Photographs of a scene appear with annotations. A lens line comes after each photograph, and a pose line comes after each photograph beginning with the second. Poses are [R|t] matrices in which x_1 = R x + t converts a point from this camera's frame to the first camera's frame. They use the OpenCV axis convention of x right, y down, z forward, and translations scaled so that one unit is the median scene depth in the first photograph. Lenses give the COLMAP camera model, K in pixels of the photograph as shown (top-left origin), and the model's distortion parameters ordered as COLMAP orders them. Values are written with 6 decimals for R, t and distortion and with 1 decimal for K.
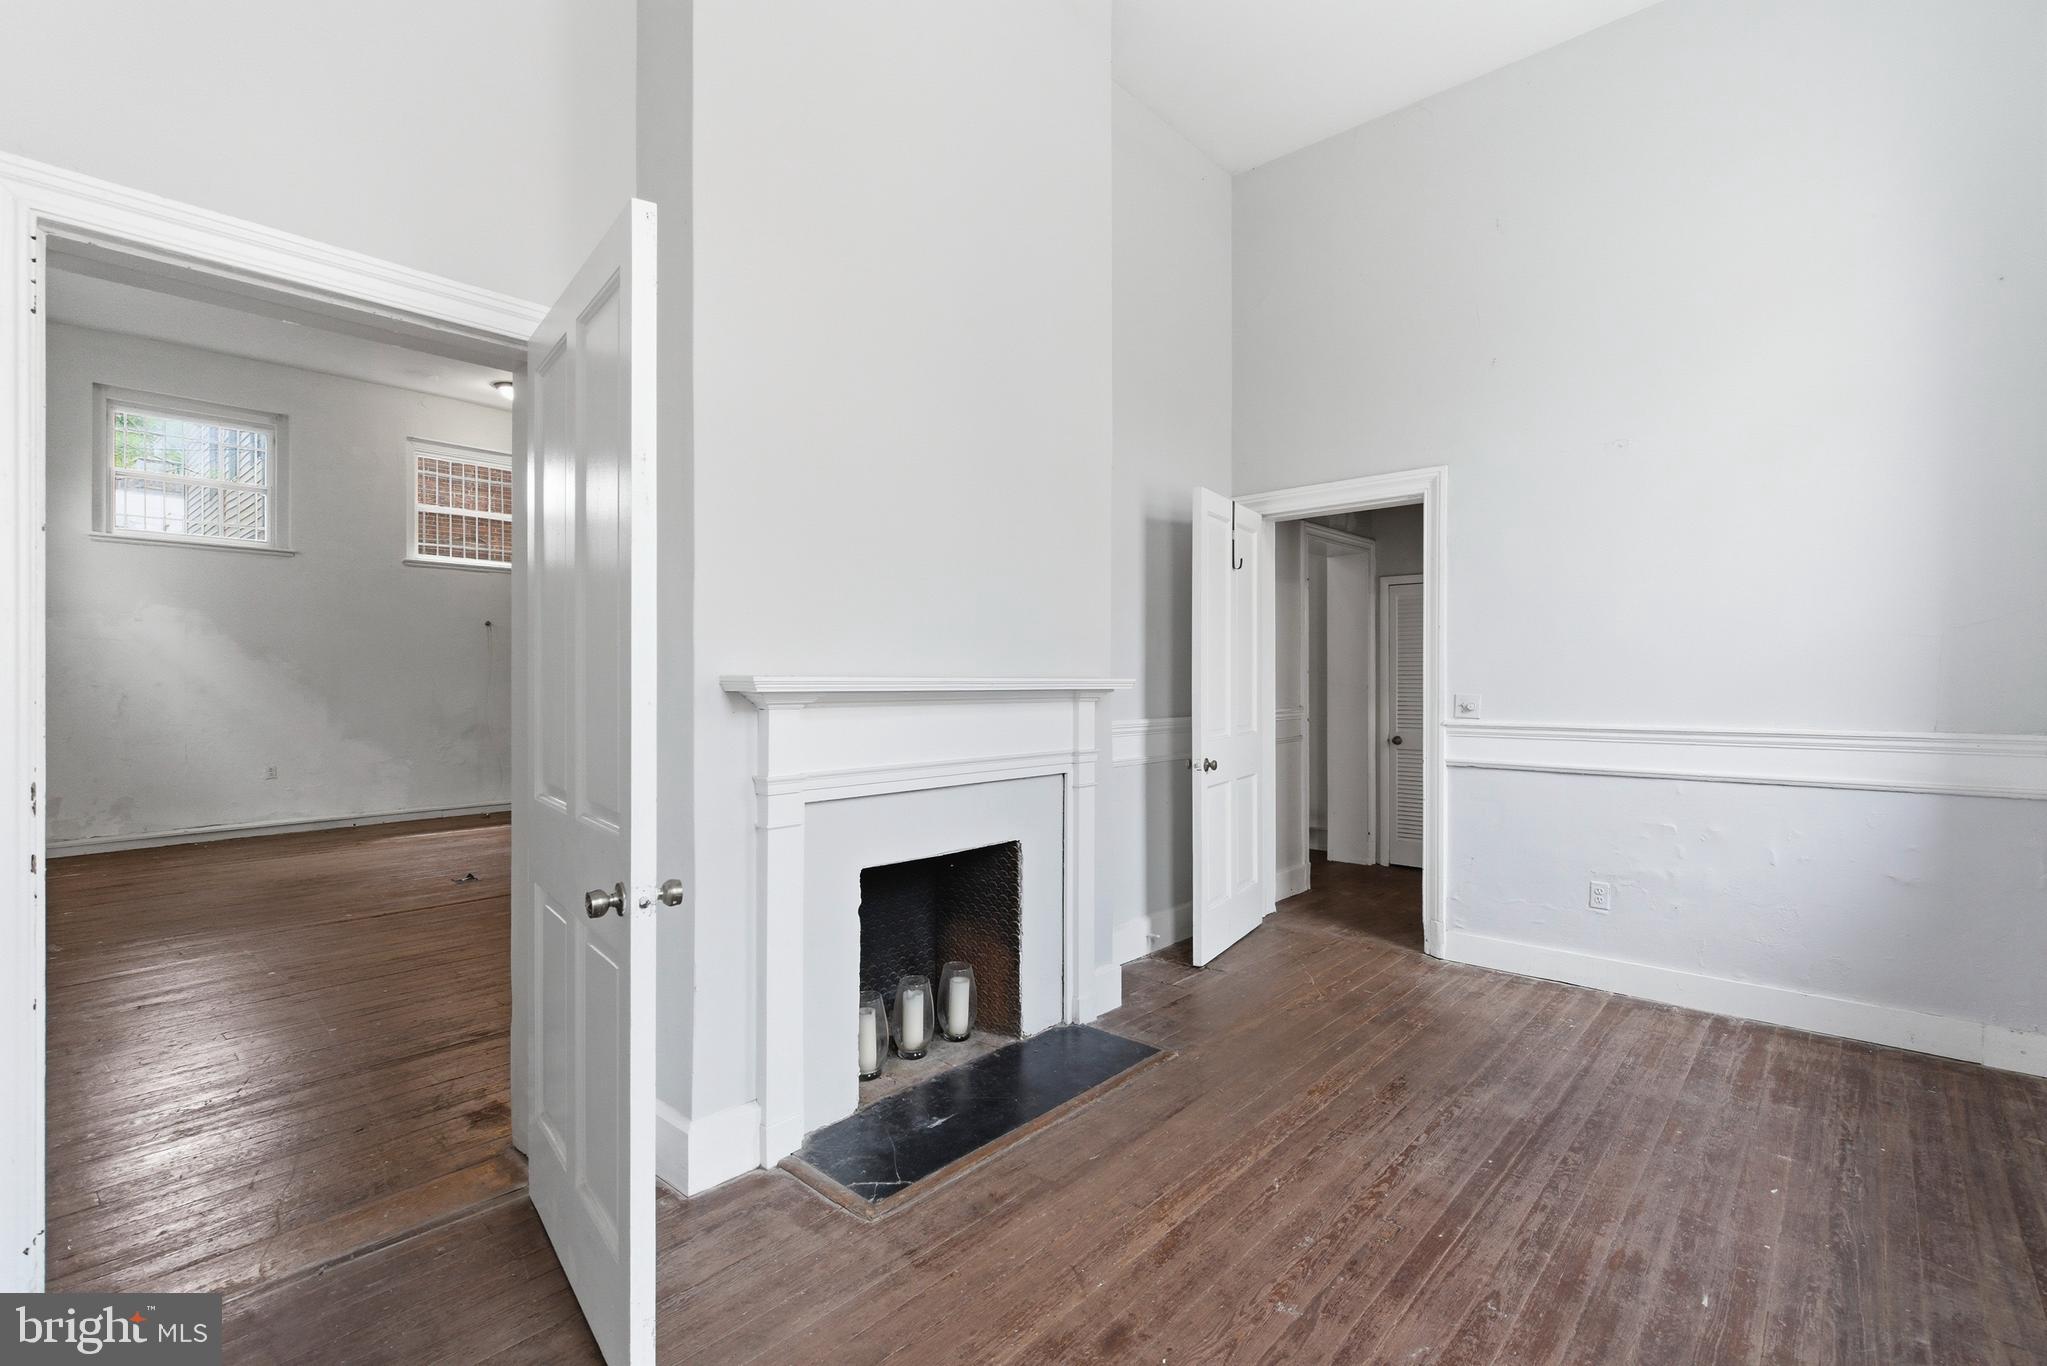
lens RADIAL K [[923.9, 0, 1022.4], [0, 923.9, 673.2], [0, 0, 1]] dist [0.001431, -0.000088]
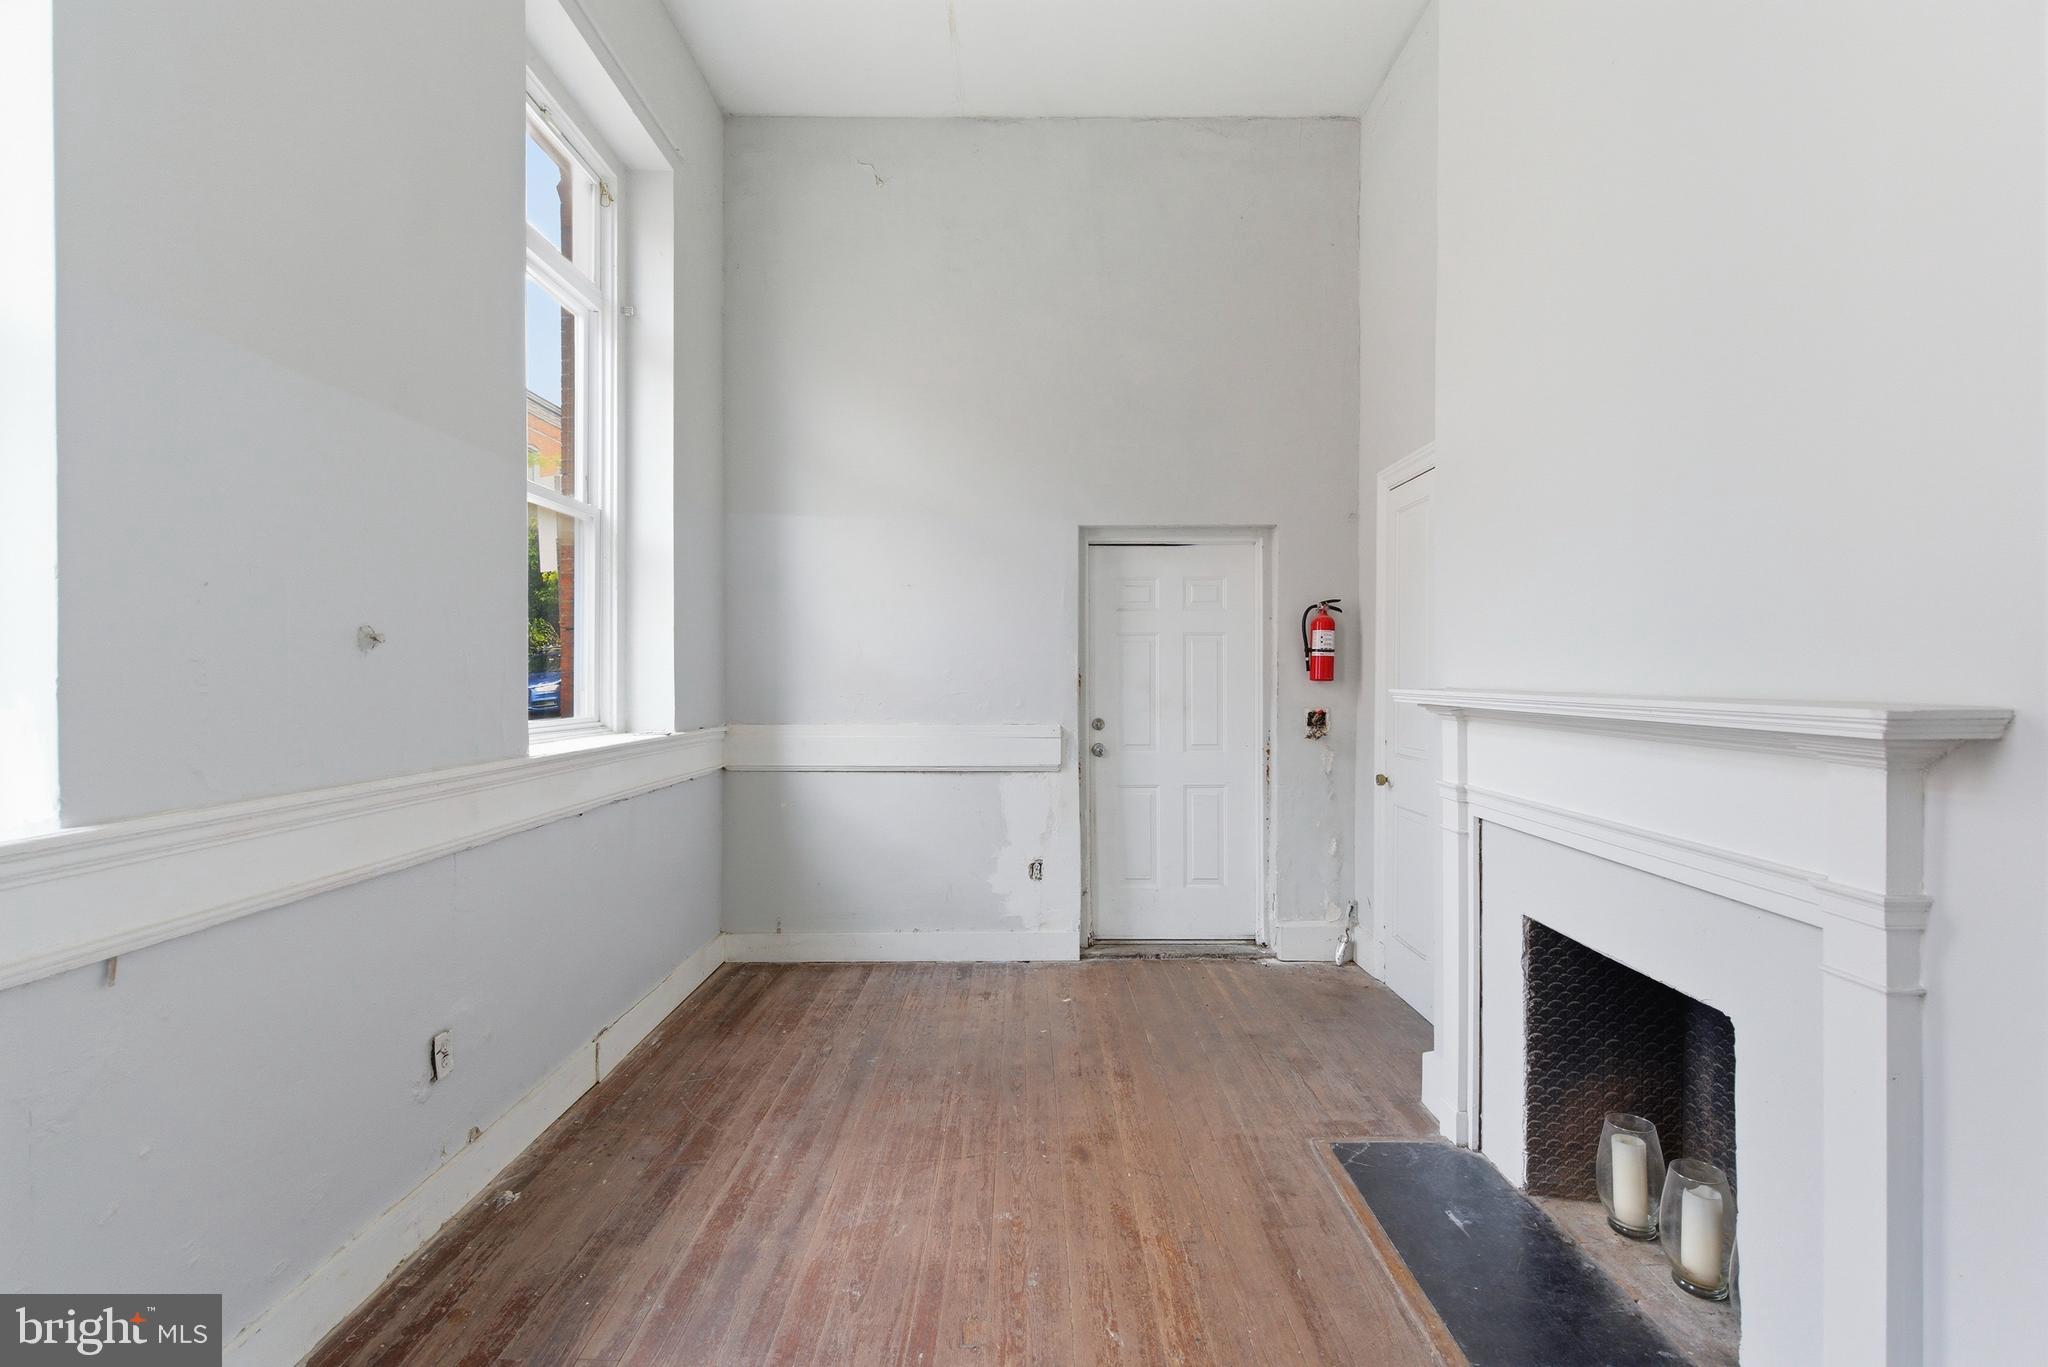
lens RADIAL K [[924.4, 0, 1022.9], [0, 924.4, 673.7], [0, 0, 1]] dist [0.001431, -0.000088]
pose [[-0.741199, -0.003322, -0.671277, 0.979126], [0.001881, 0.999974, -0.007025, -0.006106], [0.671282, -0.006469, -0.741173, 1.741029]]
